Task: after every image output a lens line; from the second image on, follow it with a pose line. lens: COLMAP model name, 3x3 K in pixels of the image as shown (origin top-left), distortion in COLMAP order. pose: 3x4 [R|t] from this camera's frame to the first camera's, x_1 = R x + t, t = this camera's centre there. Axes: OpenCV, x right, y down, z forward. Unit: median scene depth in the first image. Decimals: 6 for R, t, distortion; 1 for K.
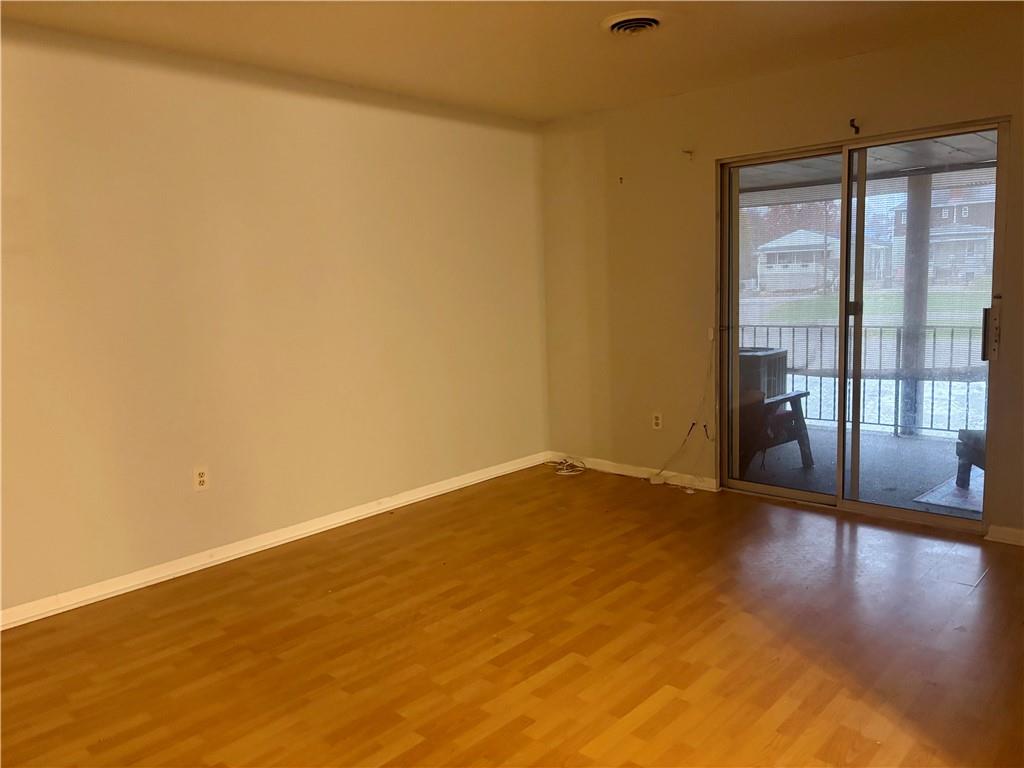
lens RADIAL K [[777.6, 0, 512.8], [0, 777.6, 386.0], [0, 0, 1]] dist [0.013895, 0.001245]
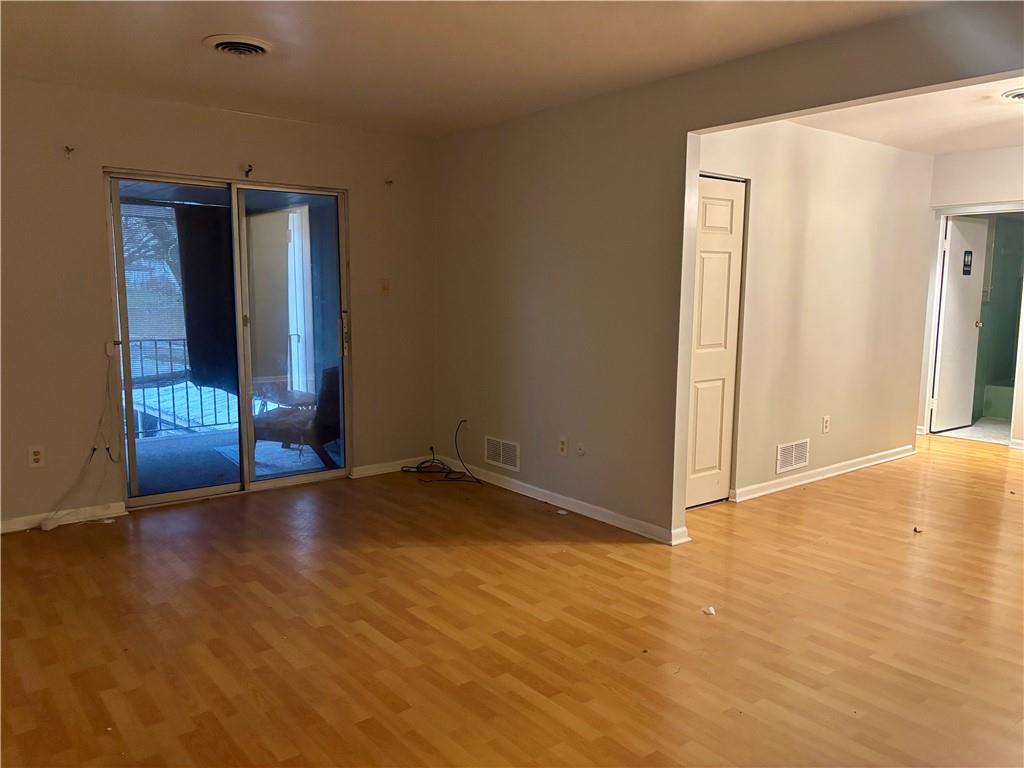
lens RADIAL K [[777.6, 0, 512.8], [0, 777.6, 386.0], [0, 0, 1]] dist [0.013895, 0.001245]
pose [[0.155178, -0.087923, 0.983966, -0.617543], [0.119943, 0.990340, 0.069577, -0.031085], [-0.980578, 0.107223, 0.164225, 0.372521]]
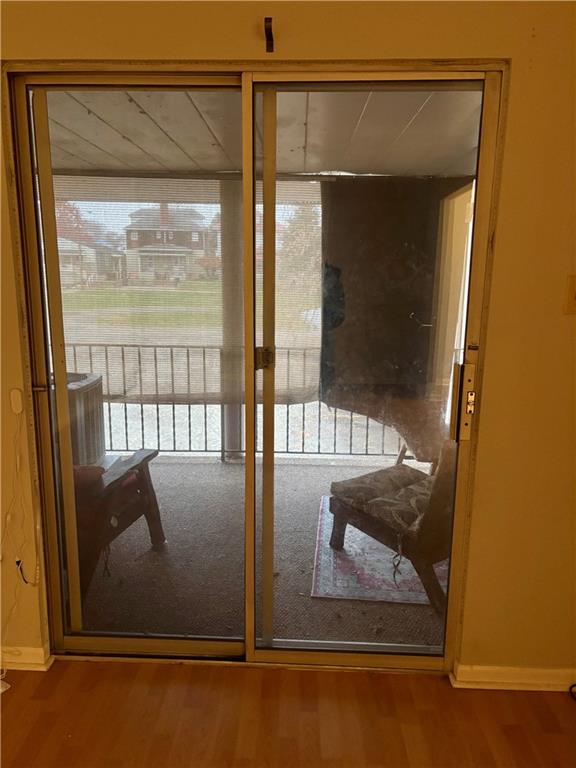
lens RADIAL K [[583.2, 0, 286.3], [0, 583.2, 397.5], [0, 0, 1]] dist [0.013895, 0.001245]
pose [[0.754159, -0.086705, 0.650942, 0.133371], [0.042189, 0.995595, 0.083733, -0.095874], [-0.655335, -0.035686, 0.754495, 0.576697]]
